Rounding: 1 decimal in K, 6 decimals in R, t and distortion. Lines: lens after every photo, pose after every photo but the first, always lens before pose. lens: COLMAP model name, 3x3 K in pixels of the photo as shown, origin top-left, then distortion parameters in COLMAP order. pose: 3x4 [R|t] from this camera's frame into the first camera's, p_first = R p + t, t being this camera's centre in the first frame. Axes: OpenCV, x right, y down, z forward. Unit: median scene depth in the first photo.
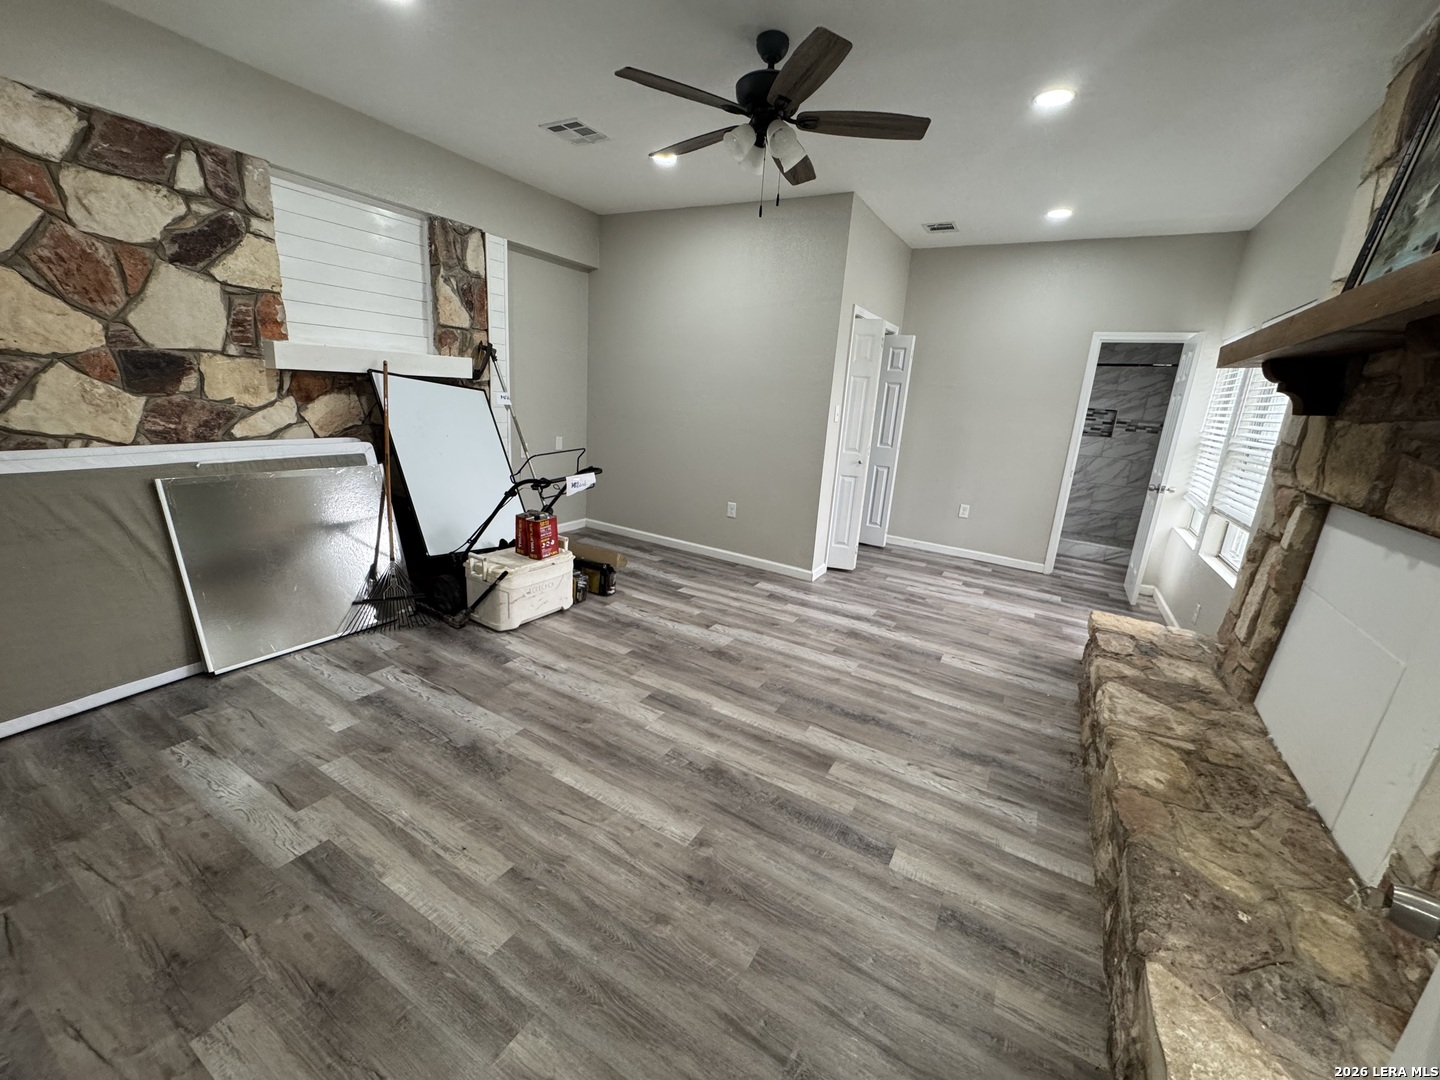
lens RADIAL K [[574.7, 0, 720.0], [0, 574.7, 540.0], [0, 0, 1]] dist [-0.002550, 0.000255]
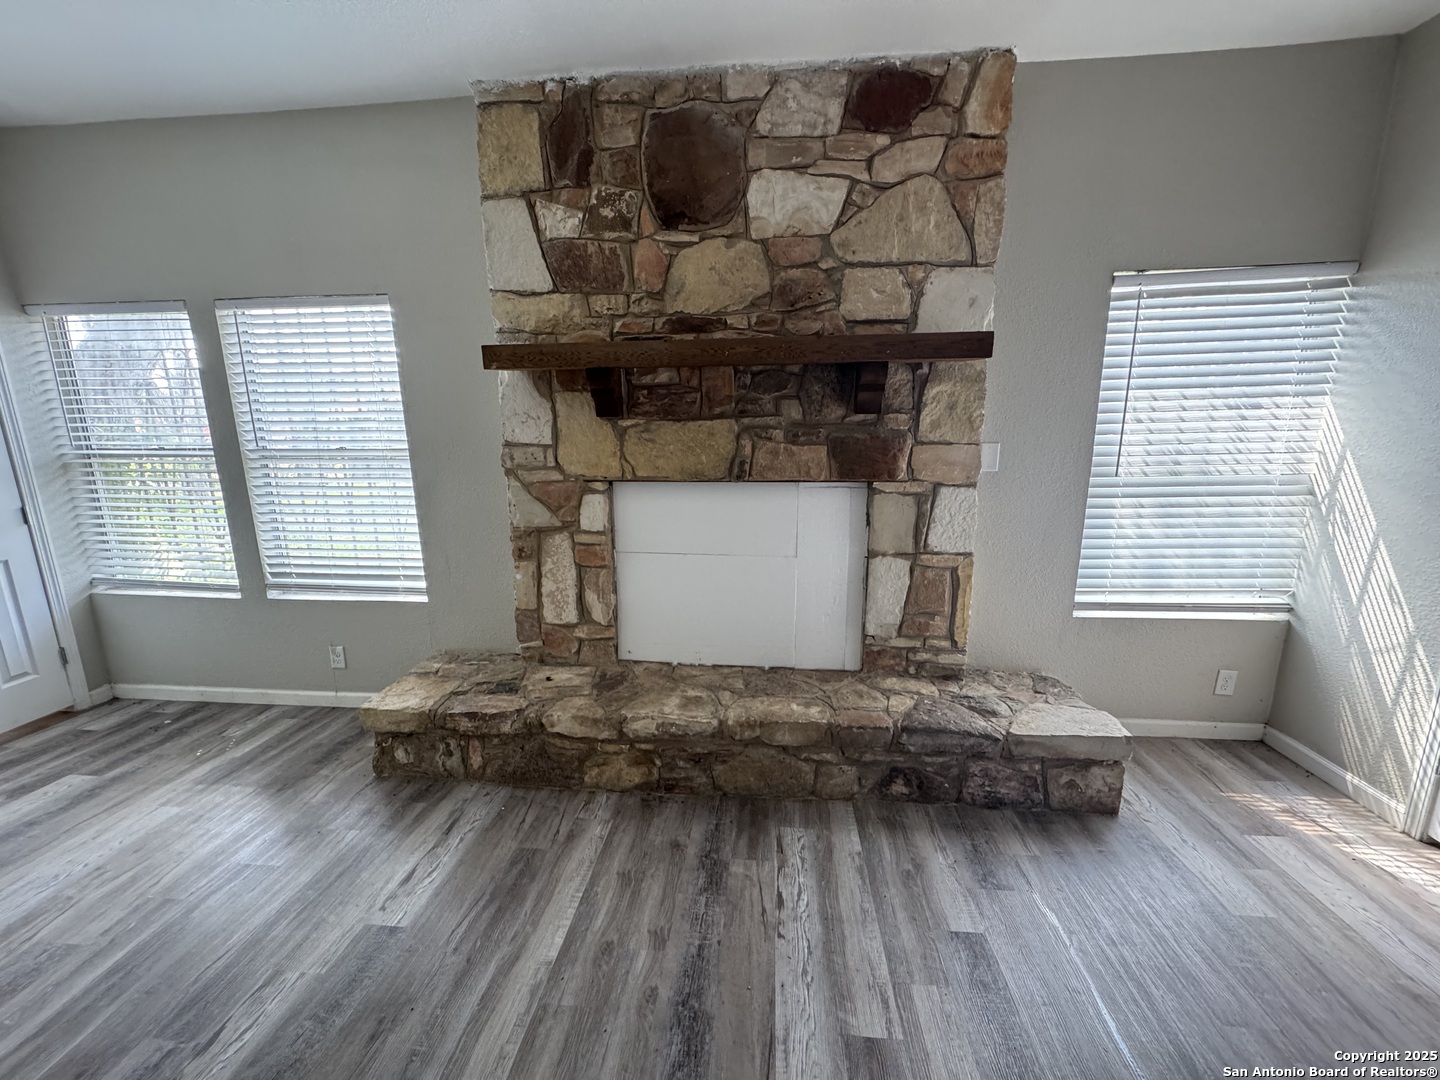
lens RADIAL K [[574.7, 0, 720.0], [0, 574.7, 540.0], [0, 0, 1]] dist [-0.002550, 0.000255]
pose [[-0.428089, -0.230015, 0.873975, -0.124862], [0.206934, 0.916428, 0.342547, -0.278498], [-0.879726, 0.327496, -0.344715, 1.055541]]
